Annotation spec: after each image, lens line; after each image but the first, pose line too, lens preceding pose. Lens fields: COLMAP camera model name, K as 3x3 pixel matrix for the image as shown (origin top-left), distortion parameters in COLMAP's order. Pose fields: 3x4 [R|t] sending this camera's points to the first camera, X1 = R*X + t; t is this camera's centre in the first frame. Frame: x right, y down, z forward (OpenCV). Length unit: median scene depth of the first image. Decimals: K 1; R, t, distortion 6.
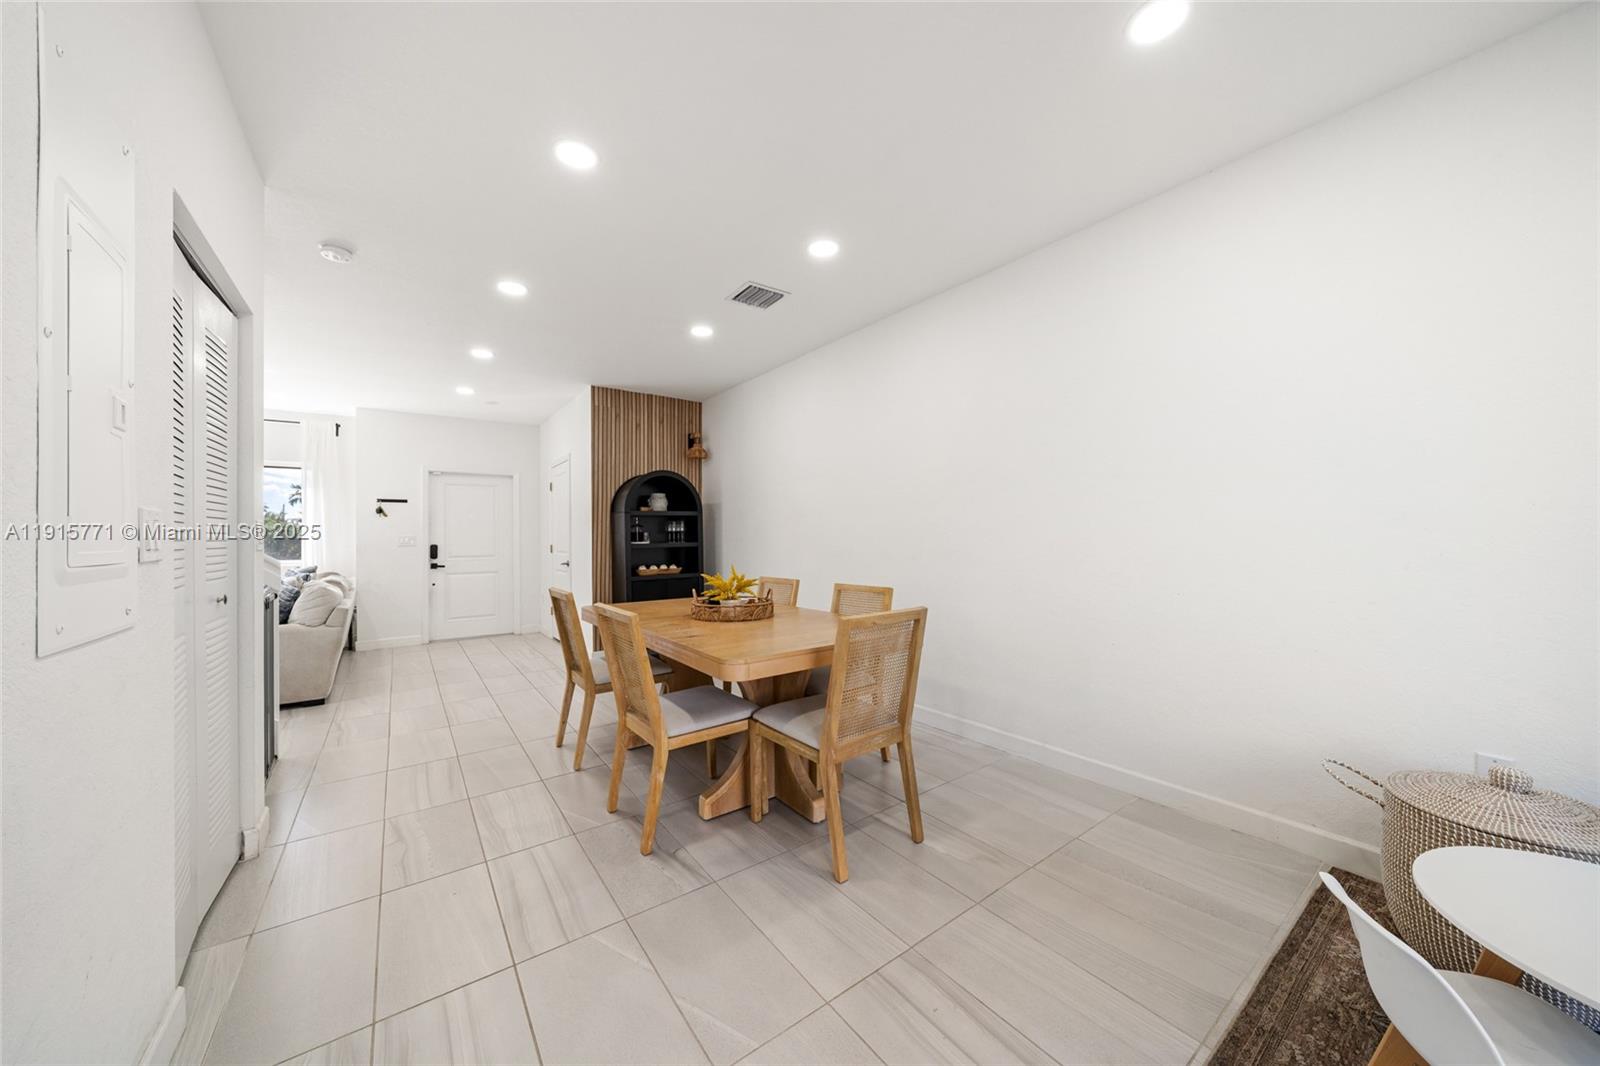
lens RADIAL K [[547.7, 0, 792.6], [0, 547.7, 536.2], [0, 0, 1]] dist [-0.004973, -0.000446]
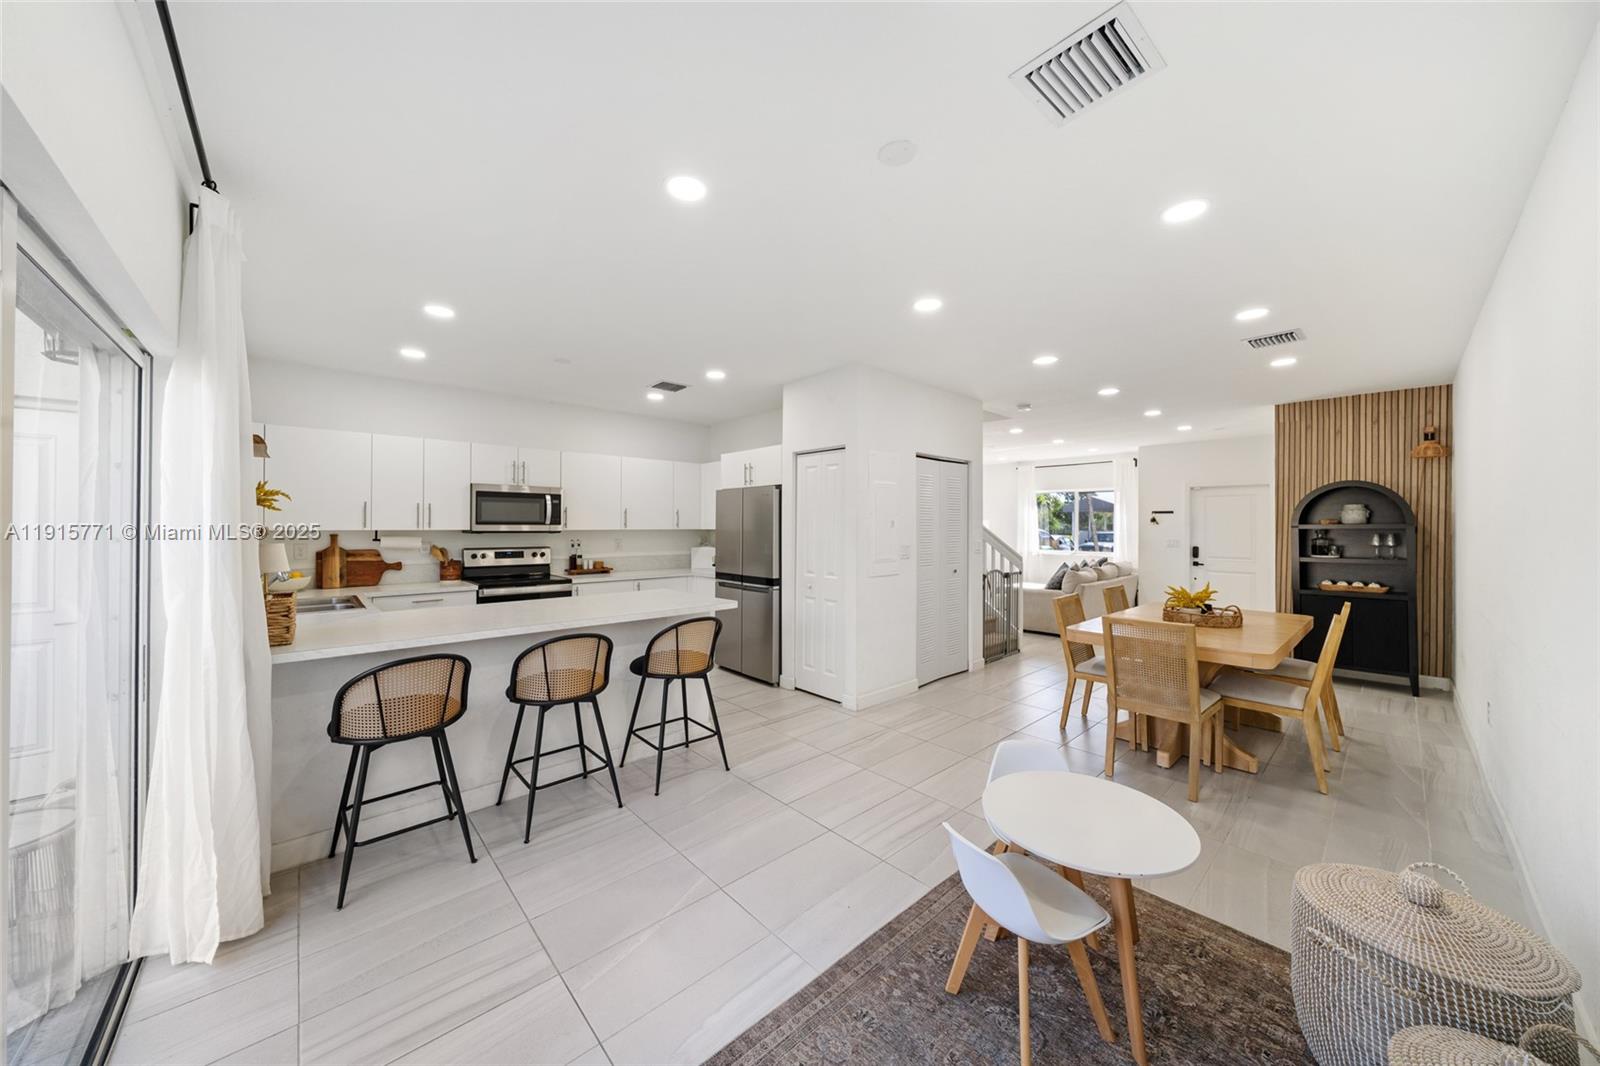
lens RADIAL K [[547.7, 0, 801.9], [0, 547.7, 523.8], [0, 0, 1]] dist [-0.004973, -0.000446]
pose [[0.125922, 0.004713, -0.992029, 0.544595], [-0.004993, 0.999979, 0.004117, -0.043589], [0.992028, 0.004435, 0.125943, -0.040894]]
